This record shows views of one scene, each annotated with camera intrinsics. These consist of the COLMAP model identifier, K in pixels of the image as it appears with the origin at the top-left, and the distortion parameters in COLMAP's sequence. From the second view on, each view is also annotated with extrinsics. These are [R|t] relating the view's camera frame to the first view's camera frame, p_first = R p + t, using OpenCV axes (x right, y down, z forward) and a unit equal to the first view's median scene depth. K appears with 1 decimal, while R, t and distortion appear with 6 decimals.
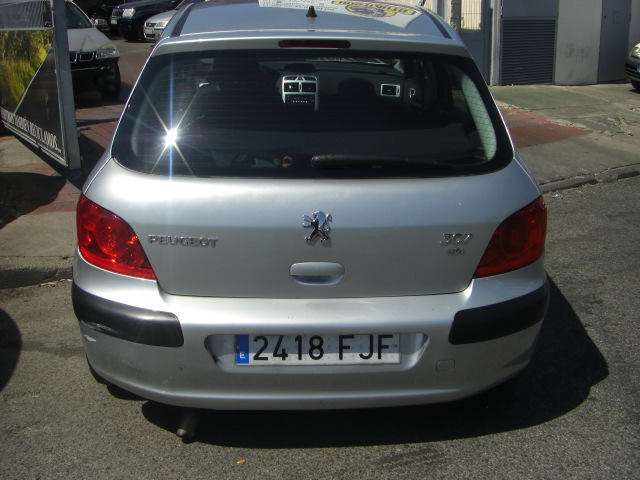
lens RADIAL K [[710.7, 0, 321.6], [0, 710.7, 240.7], [0, 0, 1]] dist [-0.115163, 0.000000]
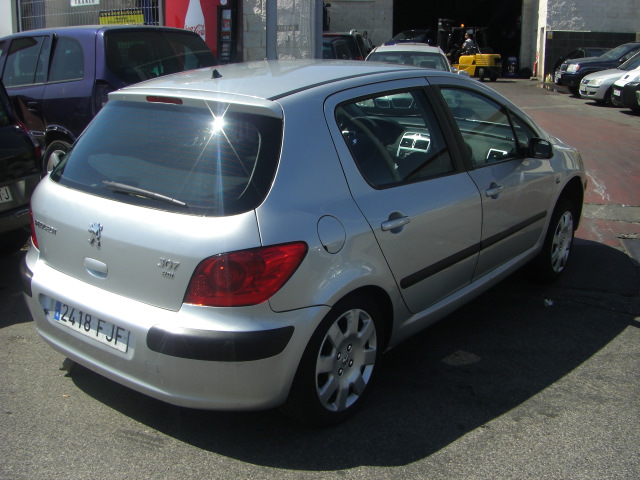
lens RADIAL K [[710.7, 0, 322.0], [0, 710.7, 241.4], [0, 0, 1]] dist [-0.115163, 0.000000]
pose [[0.757243, 0.177912, -0.628434, 1.122975], [-0.221043, 0.975215, 0.009737, -0.108831], [0.614591, 0.131538, 0.777802, 0.219922]]
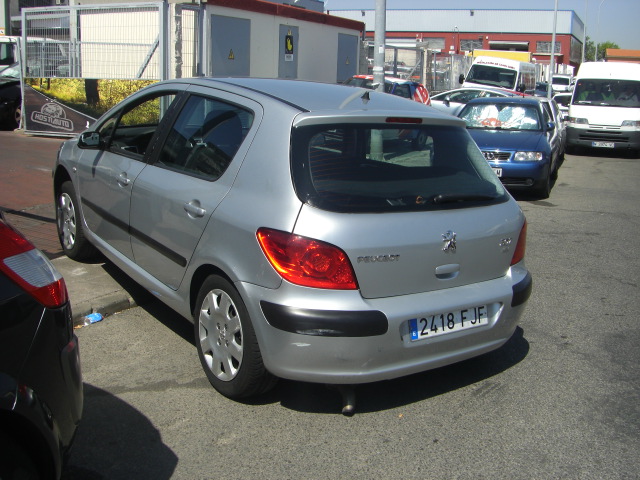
lens RADIAL K [[710.7, 0, 318.6], [0, 710.7, 238.6], [0, 0, 1]] dist [-0.115163, 0.000000]
pose [[0.842776, -0.080647, 0.532189, -1.018503], [0.122066, 0.991588, -0.043040, 0.008005], [-0.524241, 0.101235, 0.845531, -0.137491]]
